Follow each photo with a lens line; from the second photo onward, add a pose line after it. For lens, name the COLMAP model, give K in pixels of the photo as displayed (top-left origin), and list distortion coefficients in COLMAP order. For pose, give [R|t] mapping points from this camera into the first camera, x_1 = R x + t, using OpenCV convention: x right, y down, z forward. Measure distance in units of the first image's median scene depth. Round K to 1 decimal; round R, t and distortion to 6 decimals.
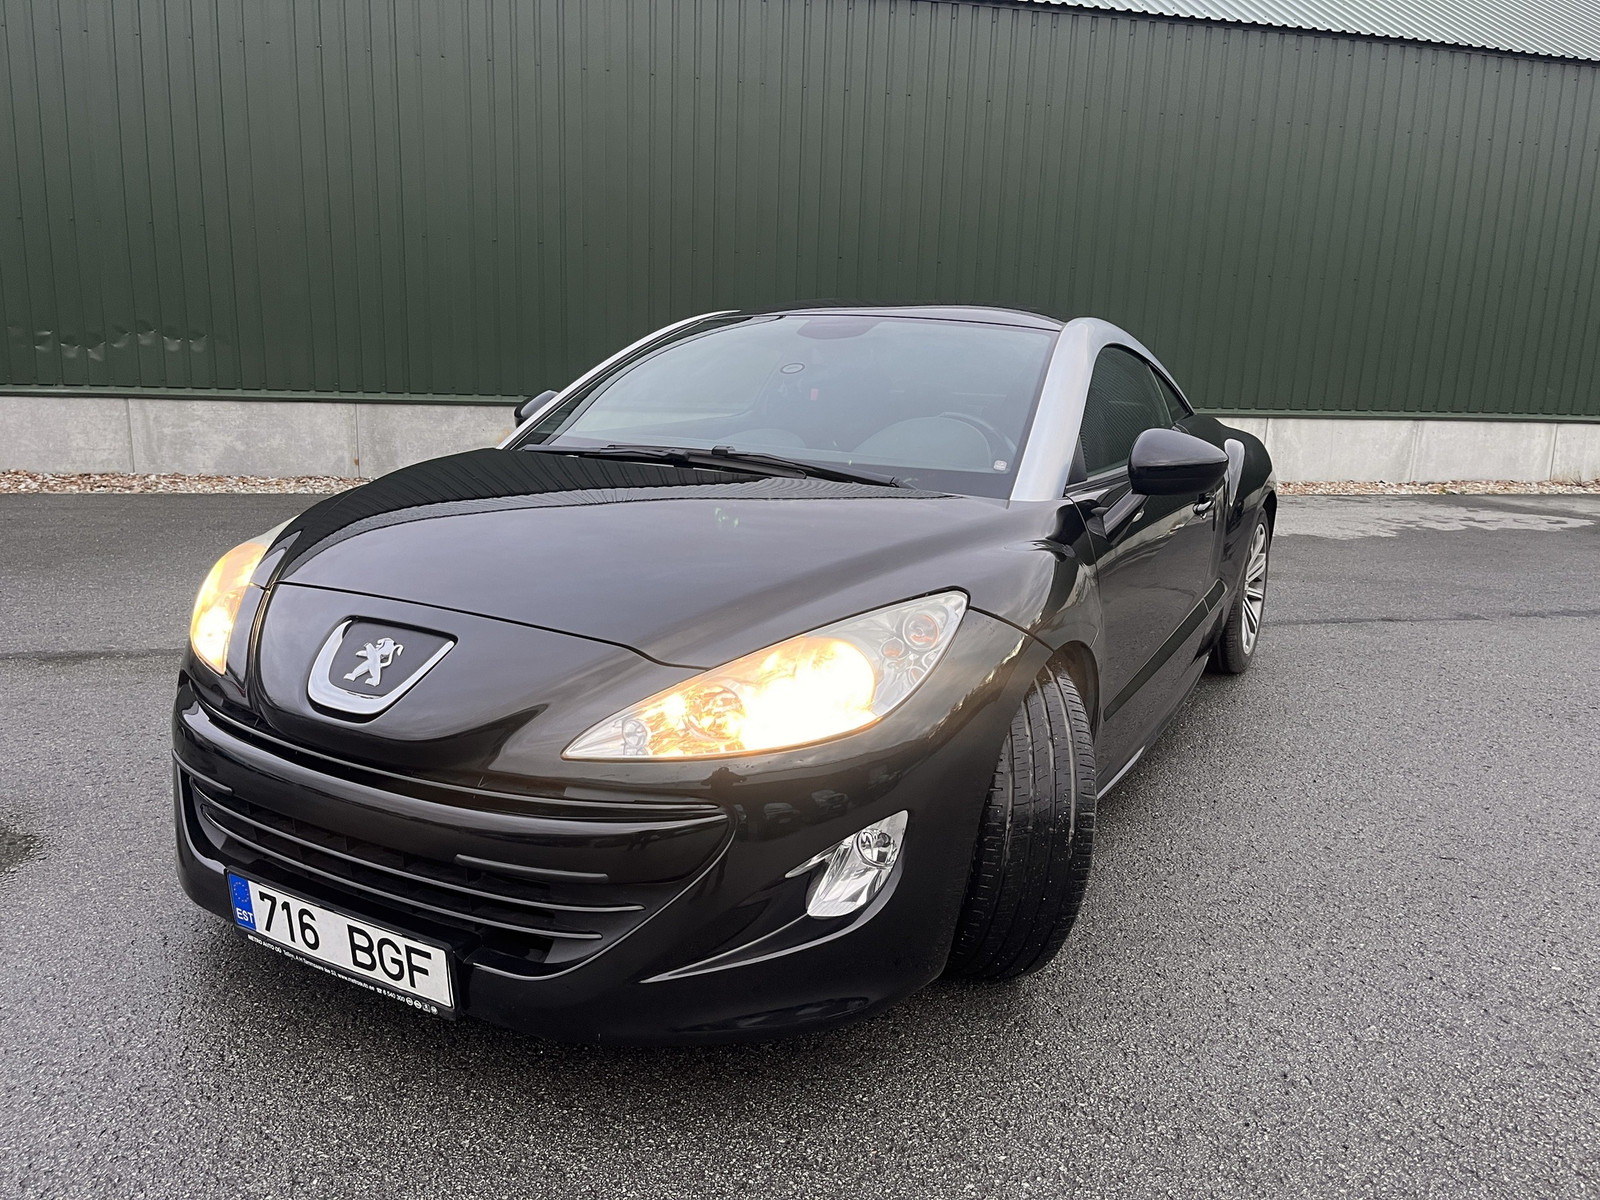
lens RADIAL K [[1267.8, 0, 794.0], [0, 1267.8, 593.3], [0, 0, 1]] dist [0.019632, -0.035181]
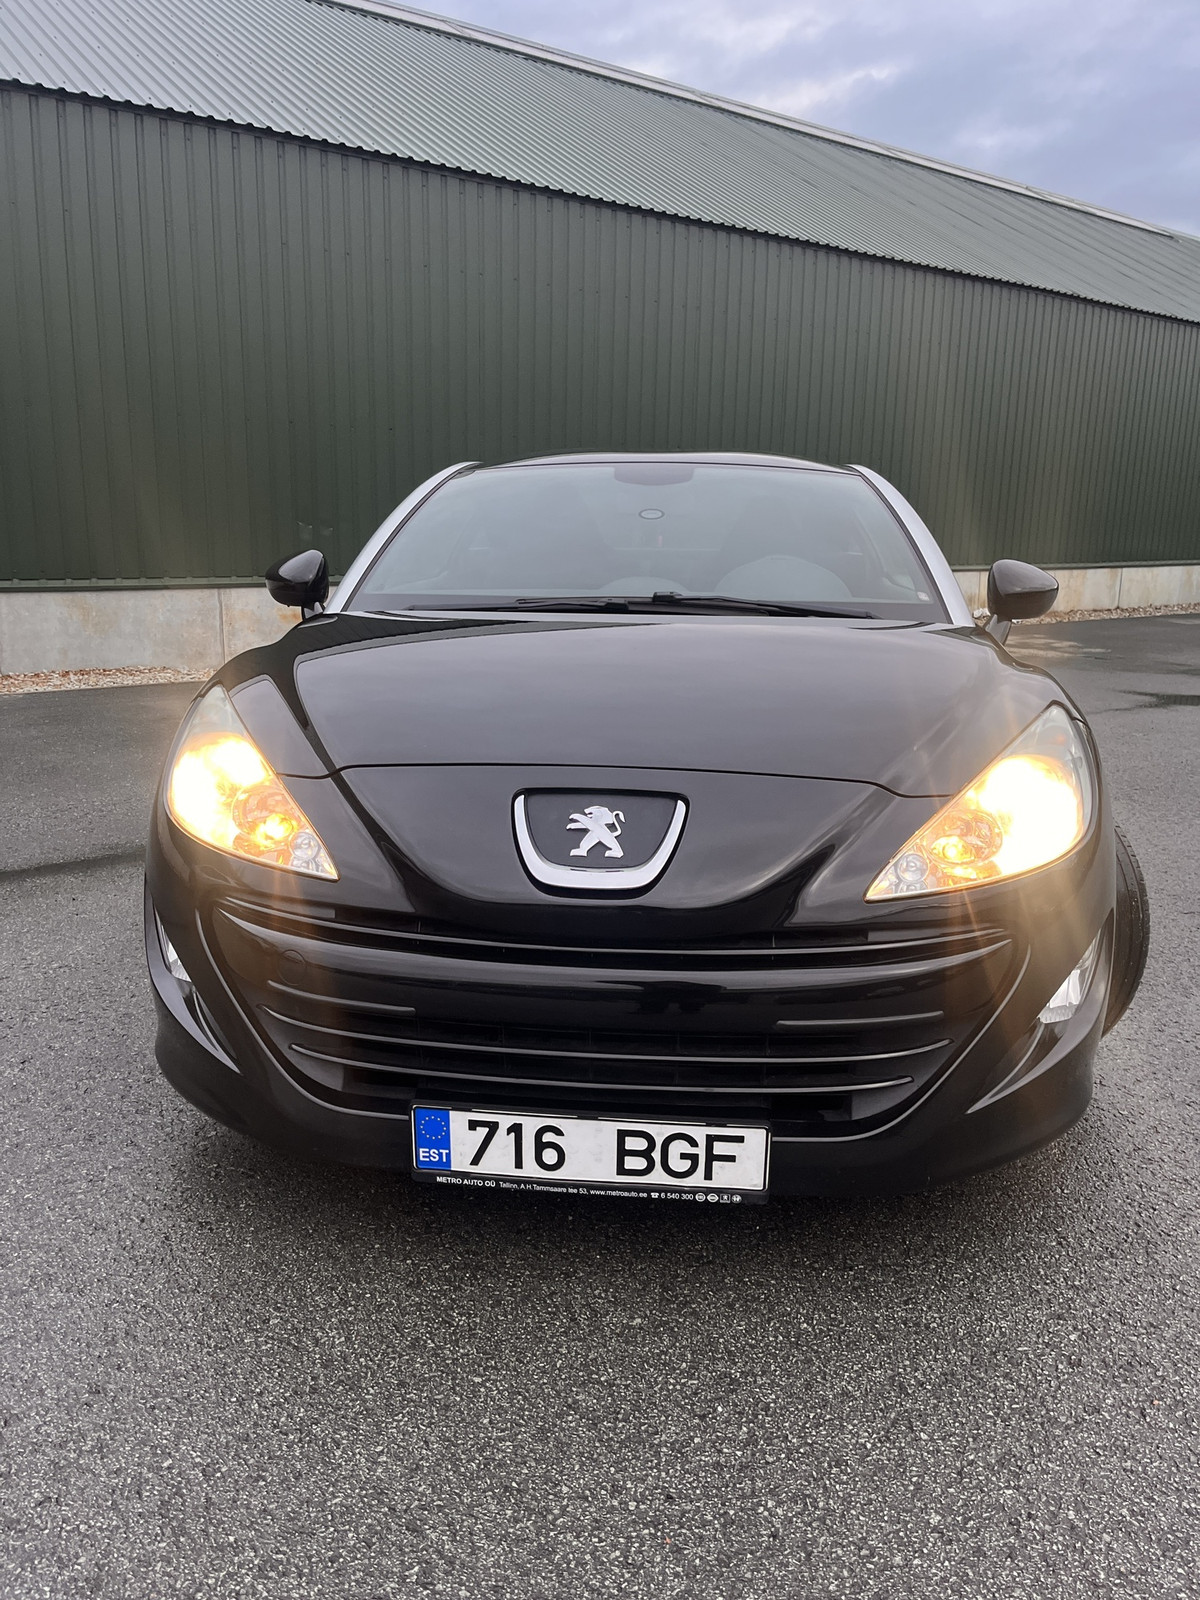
lens RADIAL K [[1267.8, 0, 593.6], [0, 1267.8, 792.5], [0, 0, 1]] dist [0.019632, -0.035181]
pose [[0.910389, -0.105985, 0.399948, -0.691630], [0.100616, 0.994328, 0.034465, -0.004425], [-0.401332, 0.008865, 0.915890, 0.195935]]
